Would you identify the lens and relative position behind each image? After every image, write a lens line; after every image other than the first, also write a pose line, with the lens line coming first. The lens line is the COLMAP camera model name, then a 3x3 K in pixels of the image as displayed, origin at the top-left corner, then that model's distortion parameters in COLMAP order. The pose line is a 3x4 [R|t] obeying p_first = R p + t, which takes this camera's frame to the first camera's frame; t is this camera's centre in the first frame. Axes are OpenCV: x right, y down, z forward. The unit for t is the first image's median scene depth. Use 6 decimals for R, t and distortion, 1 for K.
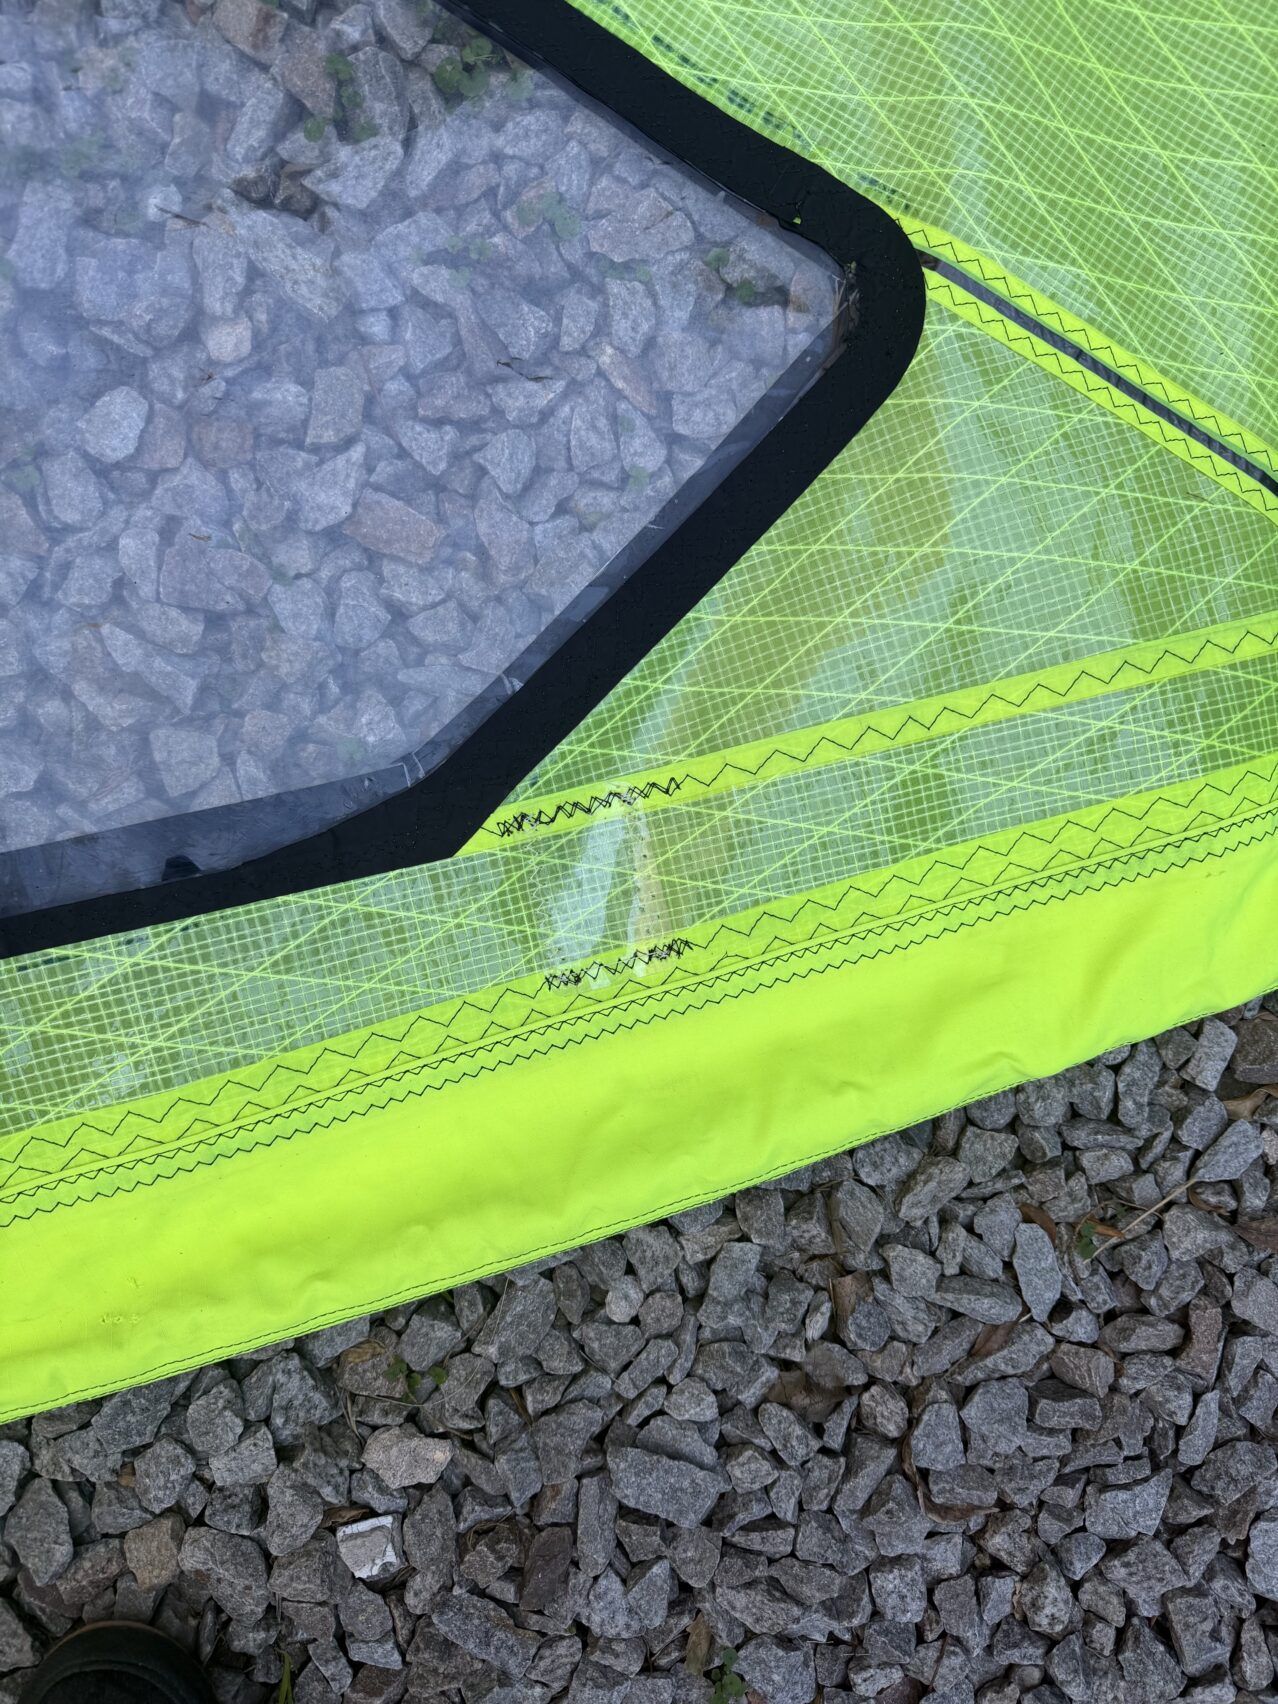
lens RADIAL K [[1186.9, 0, 639.0], [0, 1186.9, 852.0], [0, 0, 1]] dist [0.016198, -0.047991]
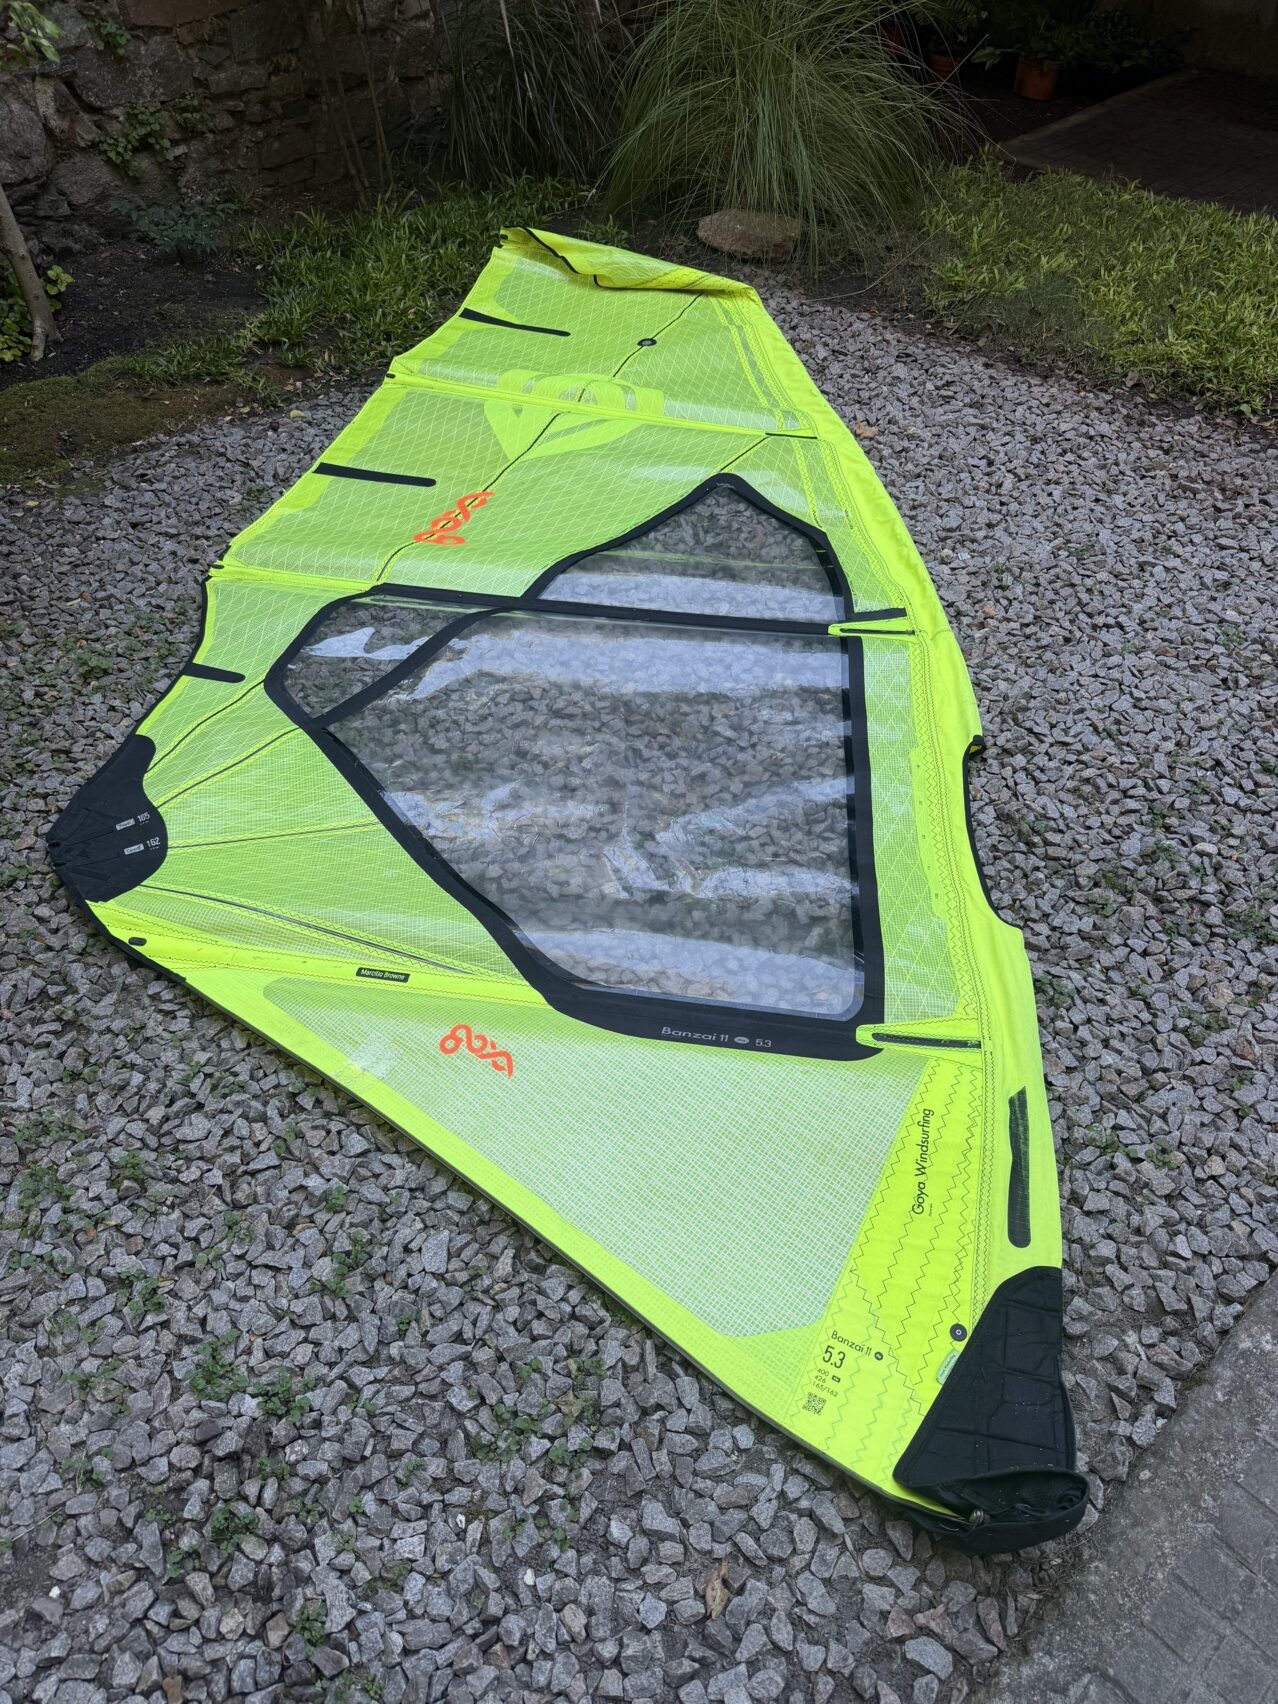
lens RADIAL K [[1186.9, 0, 639.0], [0, 1186.9, 852.0], [0, 0, 1]] dist [0.016198, -0.047991]
pose [[0.159962, -0.792387, 0.588673, -4.237031], [0.986454, 0.106369, -0.124873, -0.009188], [0.036331, 0.600674, 0.798668, -2.204590]]
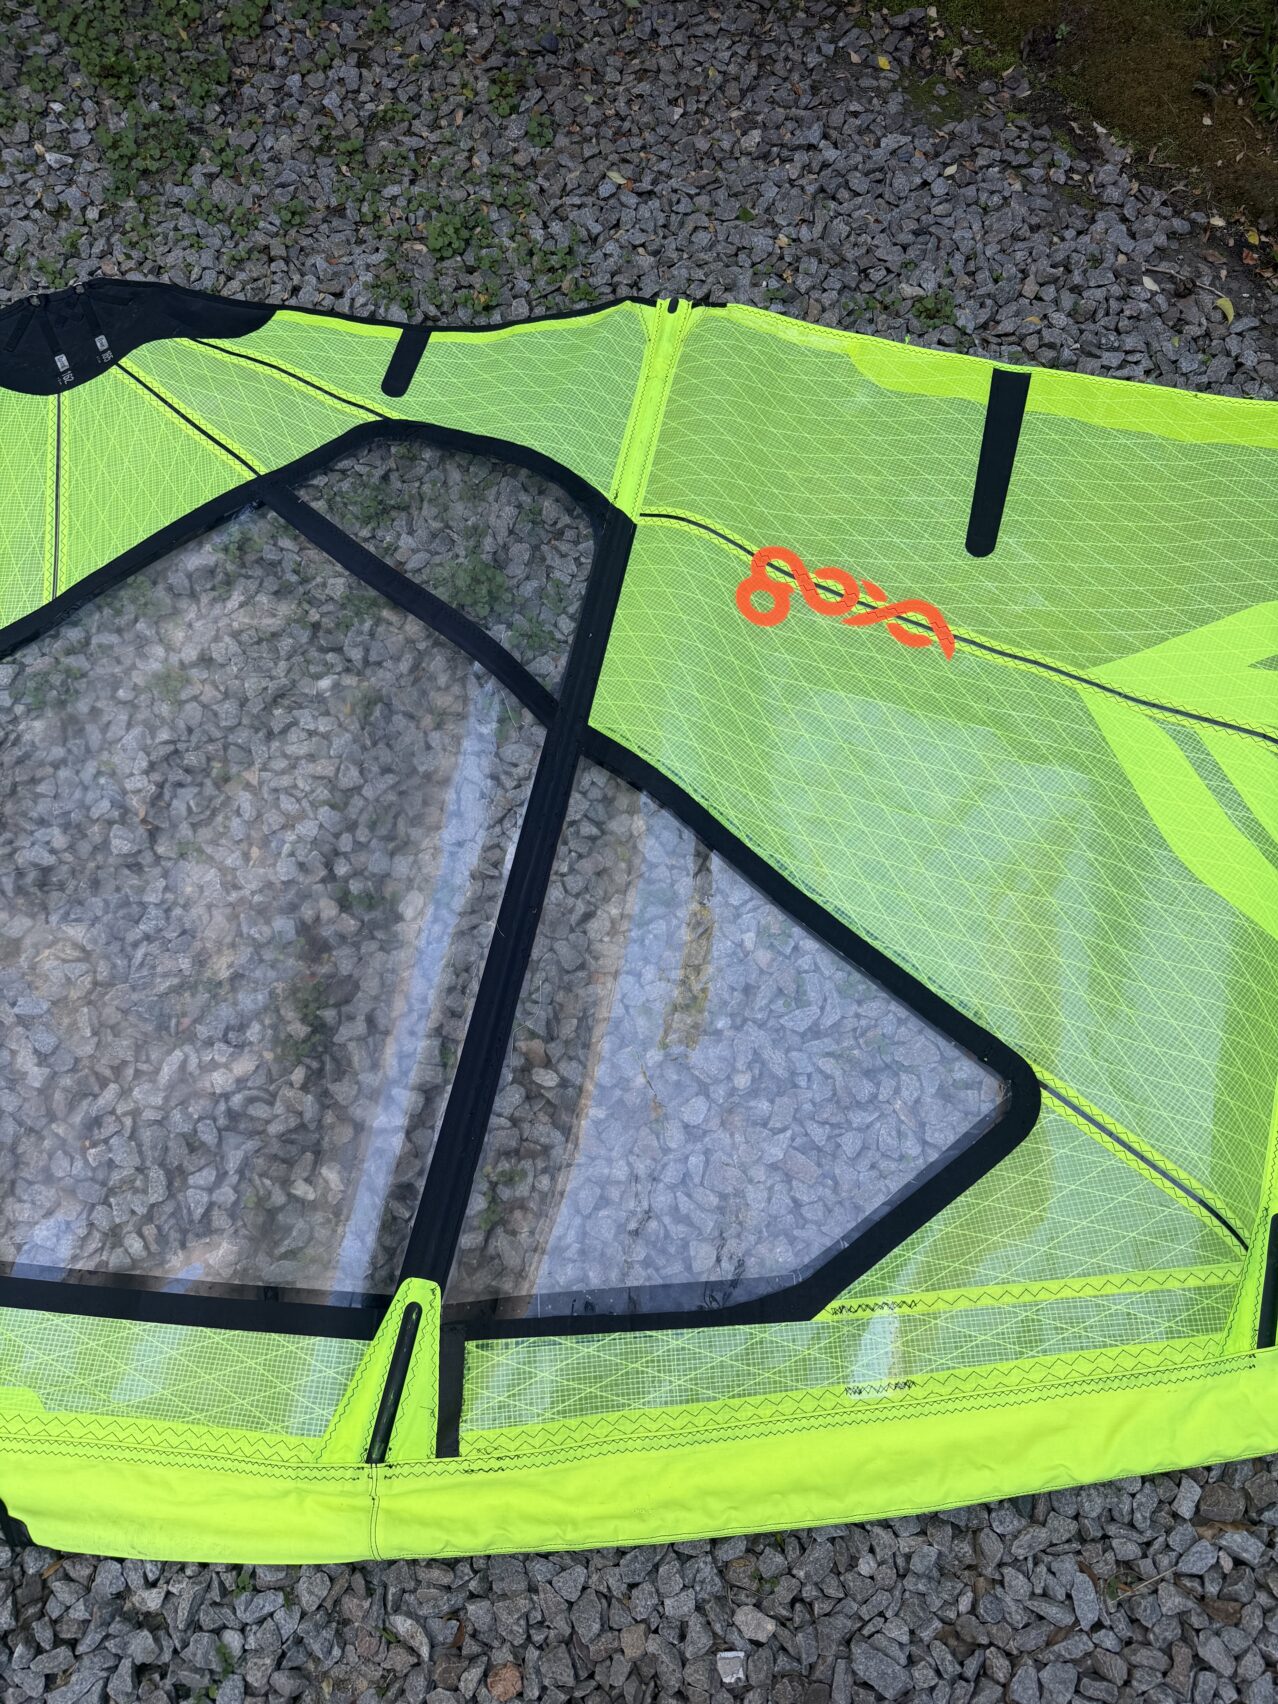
lens RADIAL K [[1186.9, 0, 639.0], [0, 1186.9, 852.0], [0, 0, 1]] dist [0.016198, -0.047991]
pose [[0.971968, 0.088404, -0.217860, -0.058824], [-0.166311, 0.913496, -0.371303, 0.080559], [0.166189, 0.397127, 0.902591, -1.394882]]
